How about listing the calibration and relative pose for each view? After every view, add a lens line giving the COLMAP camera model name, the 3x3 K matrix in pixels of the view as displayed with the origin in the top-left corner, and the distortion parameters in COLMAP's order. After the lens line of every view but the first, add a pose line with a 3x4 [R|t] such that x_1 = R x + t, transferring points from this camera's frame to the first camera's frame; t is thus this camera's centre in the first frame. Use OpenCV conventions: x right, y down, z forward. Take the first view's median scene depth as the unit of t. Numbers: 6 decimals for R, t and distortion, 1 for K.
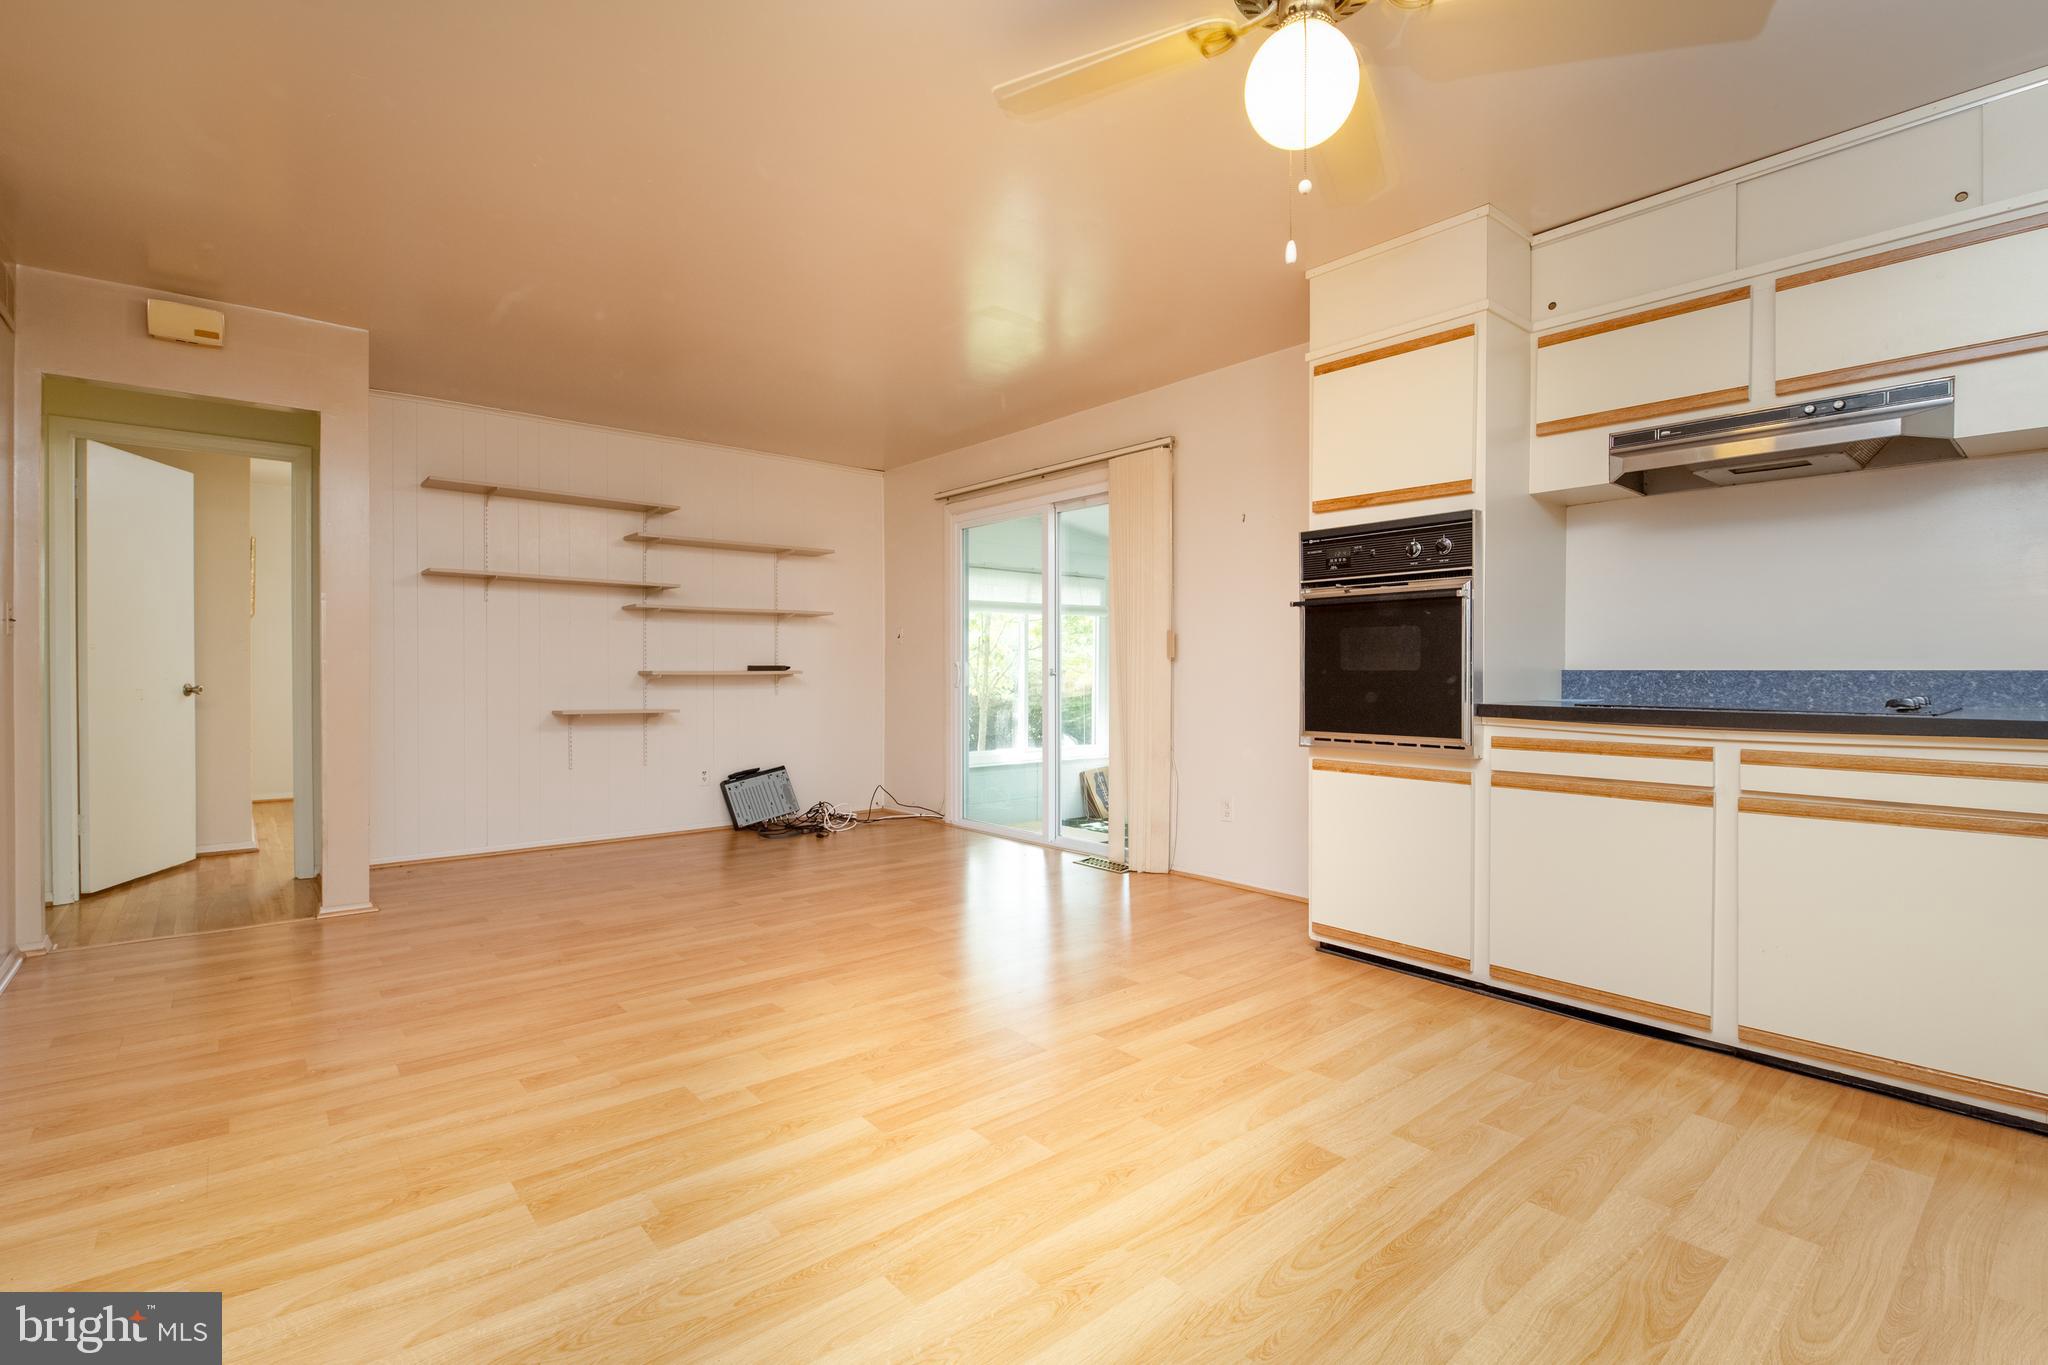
lens RADIAL K [[929.3, 0, 1065.9], [0, 929.3, 675.1], [0, 0, 1]] dist [-0.002335, -0.000760]
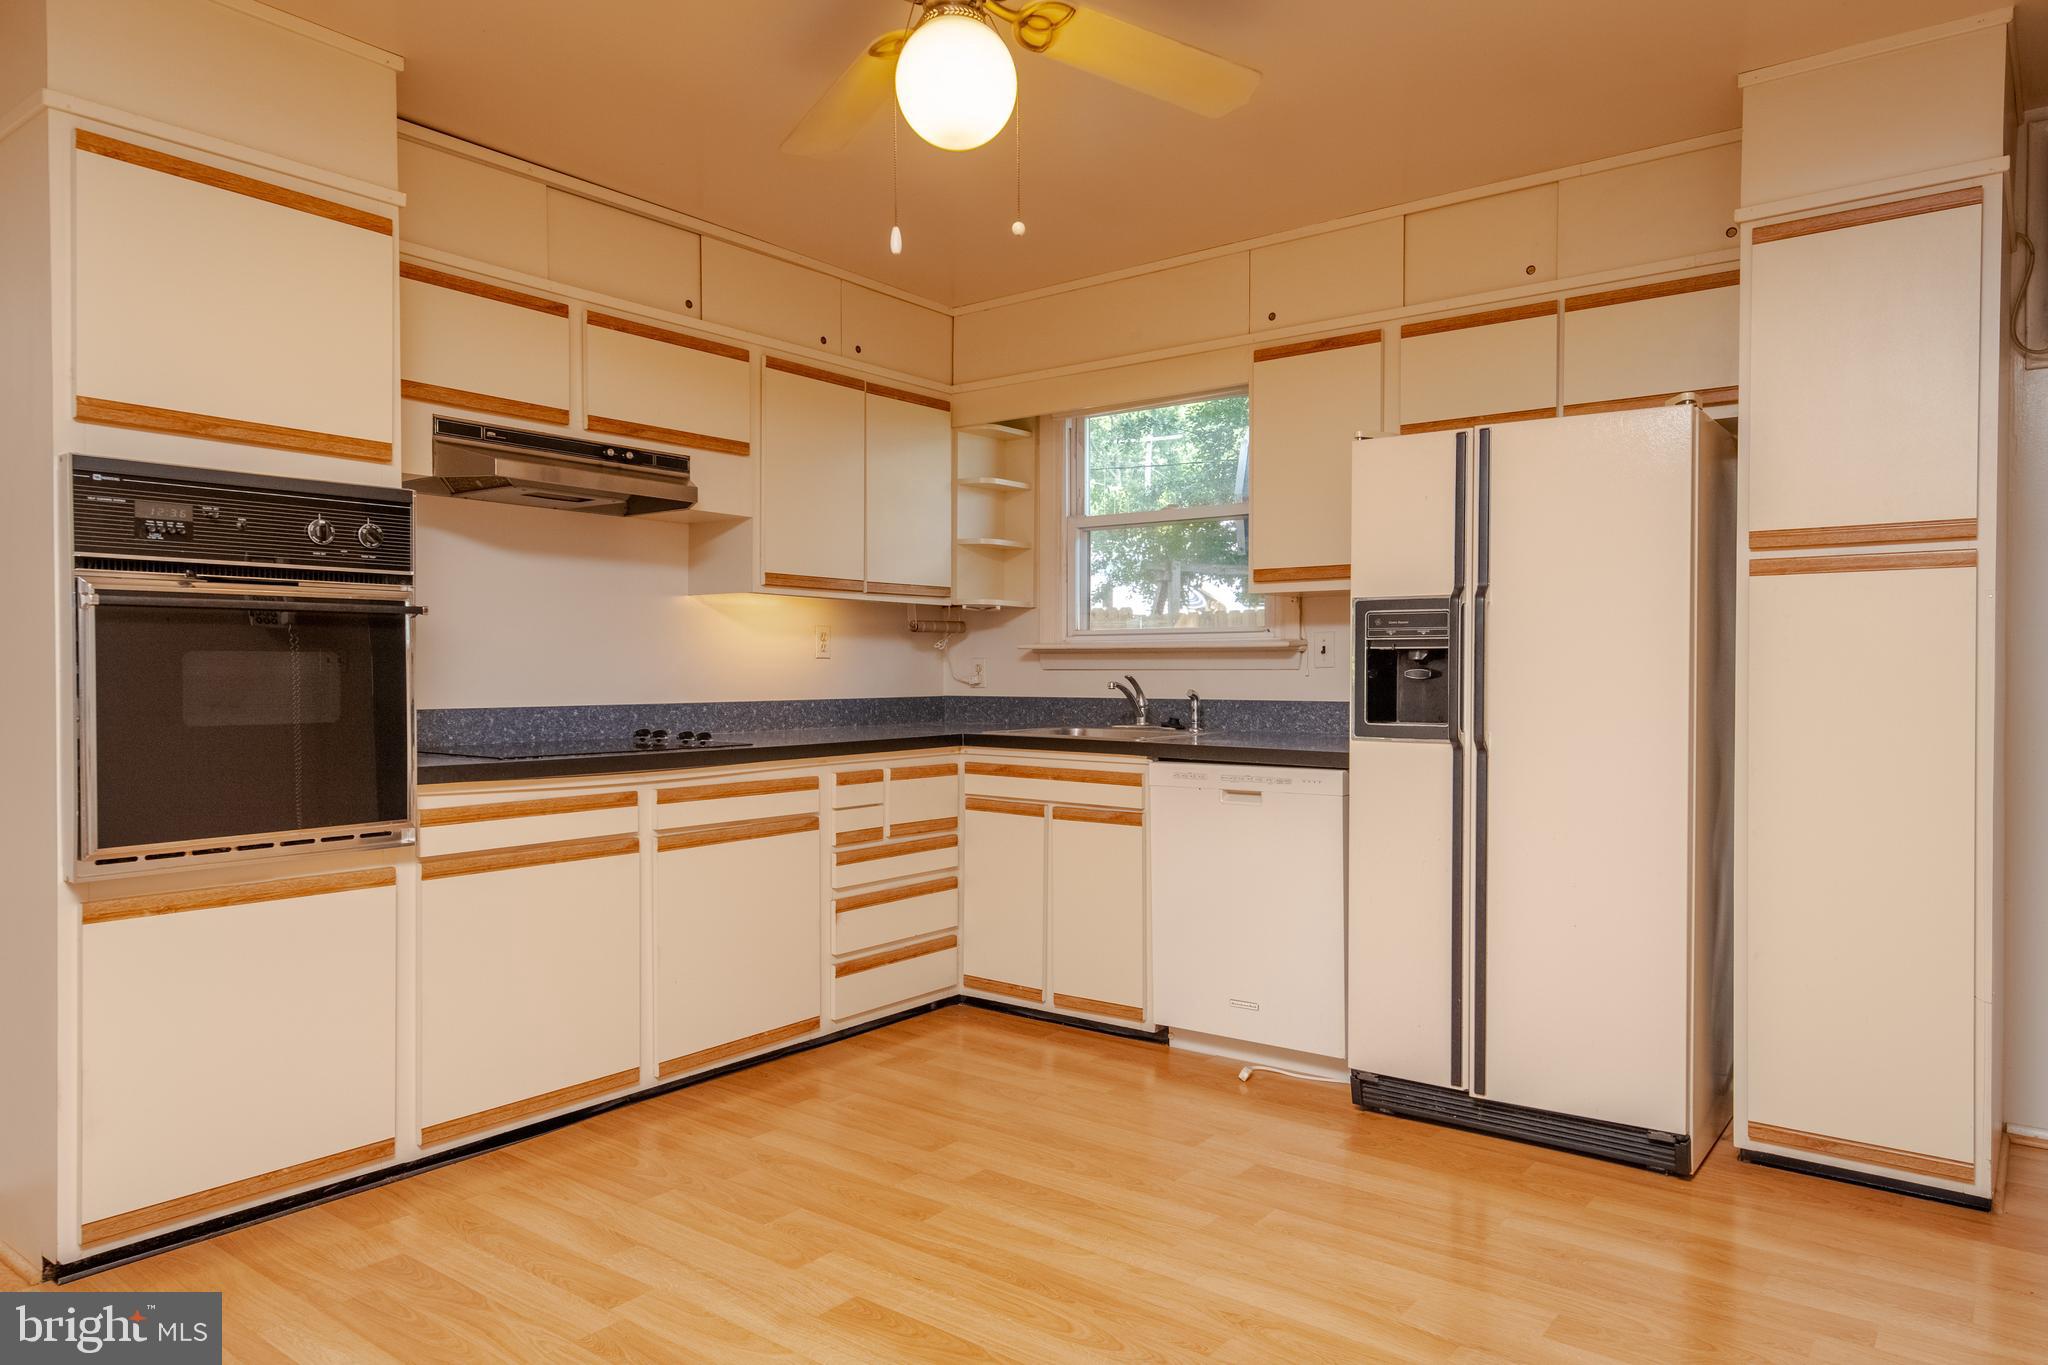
lens RADIAL K [[1334.4, 0, 1024.0], [0, 1334.4, 682.5], [0, 0, 1]] dist [0.013887, 0.002341]
pose [[-0.188828, -0.010893, 0.981950, -0.657050], [0.004051, 0.999921, 0.011871, -0.044430], [-0.982002, 0.006220, -0.188769, 0.750196]]
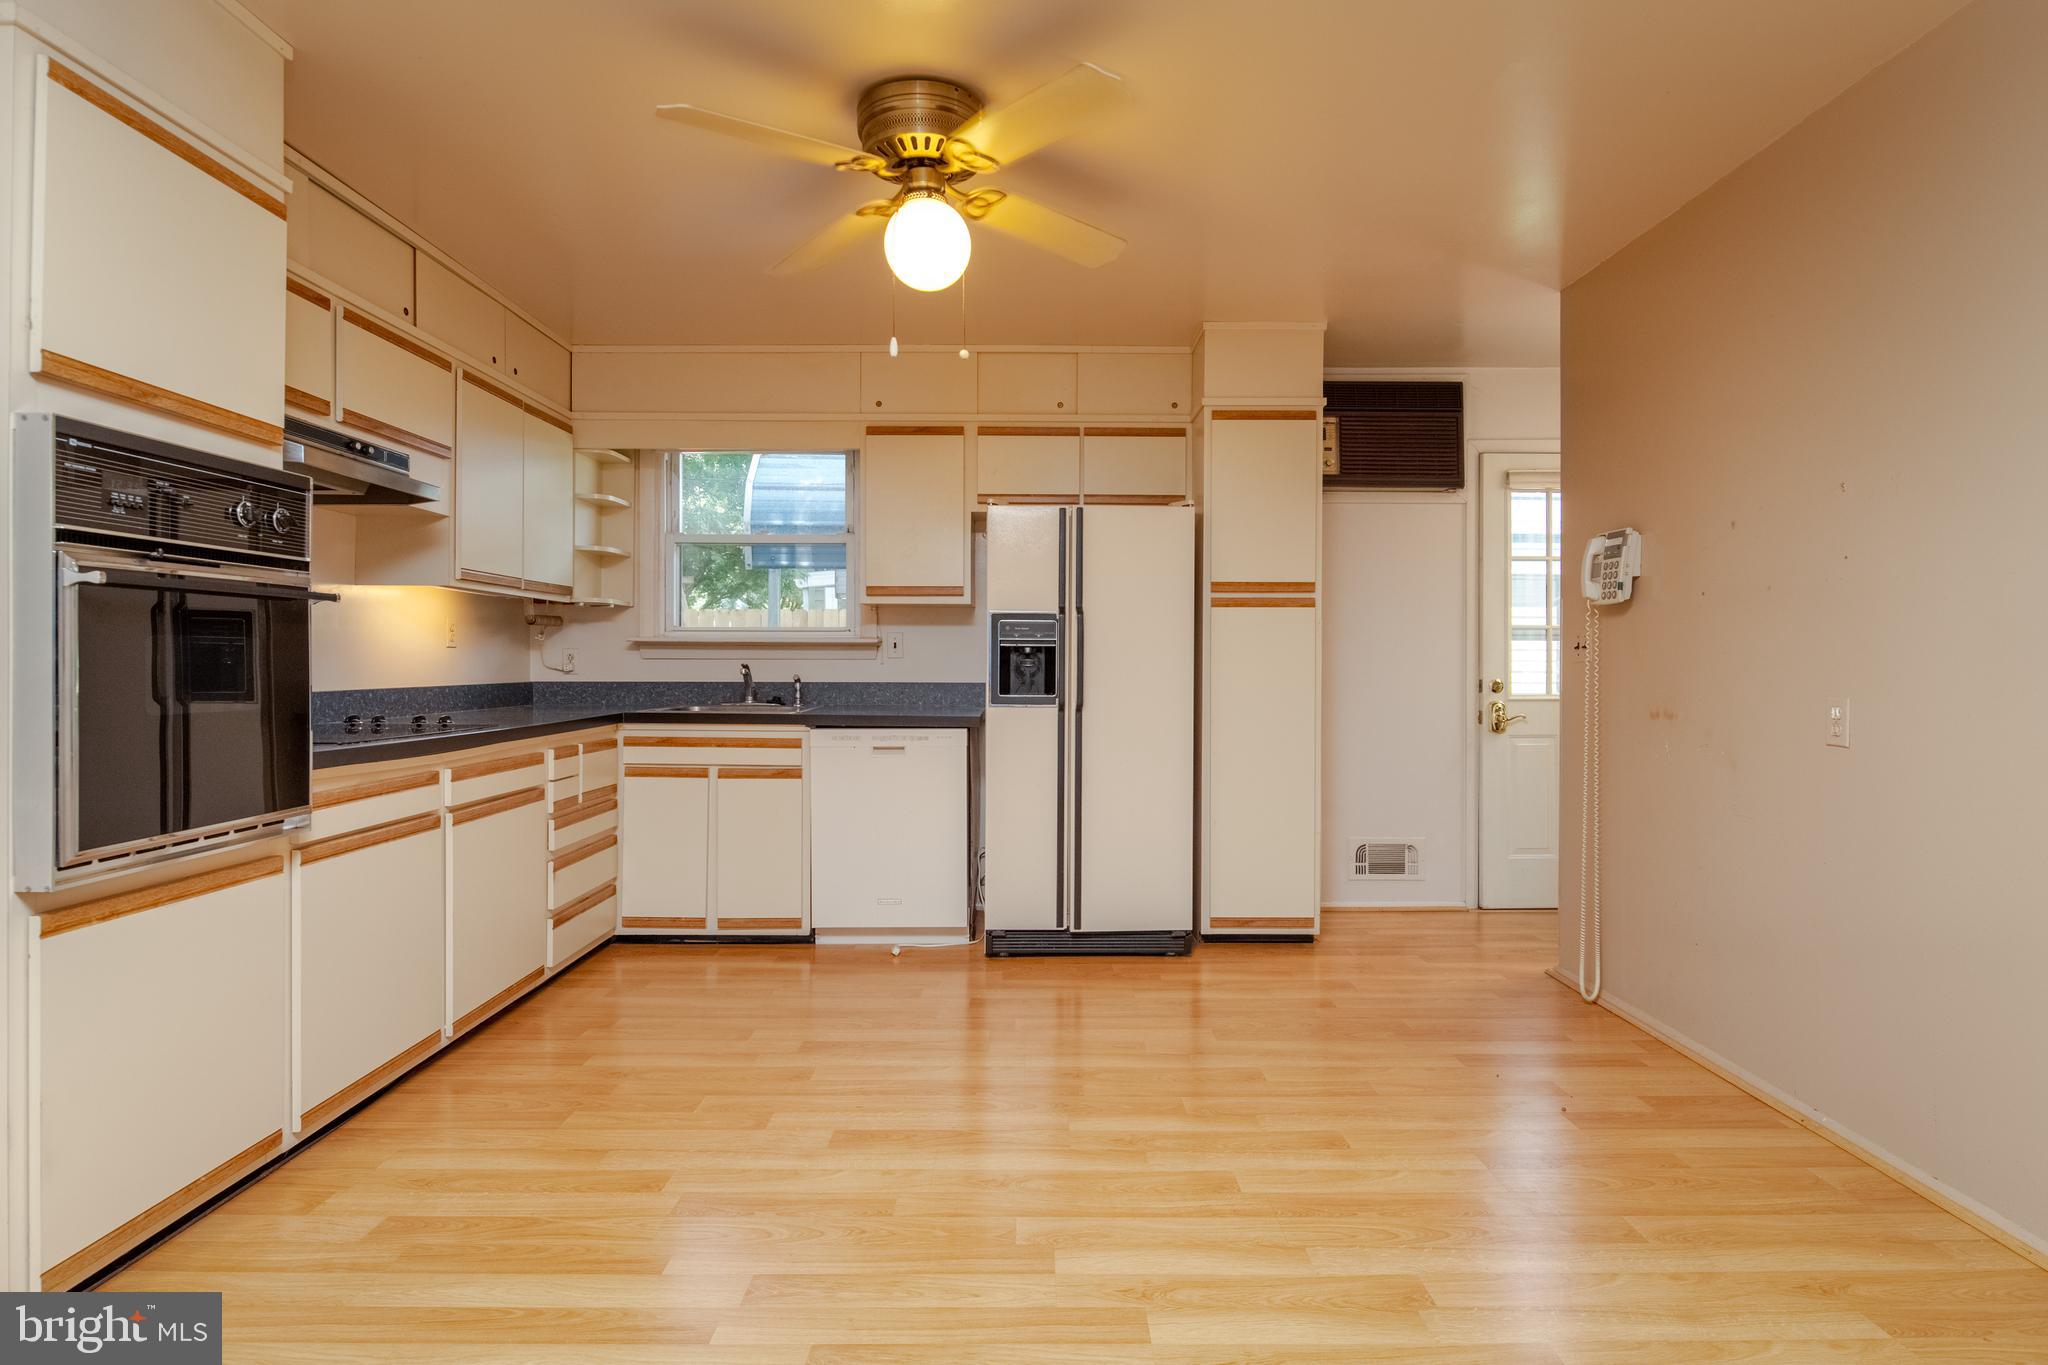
lens RADIAL K [[1085.0, 0, 1055.0], [0, 1085.0, 662.5], [0, 0, 1]] dist [-0.000087, -0.013699]
pose [[-0.760985, -0.004364, 0.648755, -0.536178], [-0.001412, 0.999986, 0.005071, -0.043971], [-0.648768, 0.002943, -0.760981, 1.280430]]
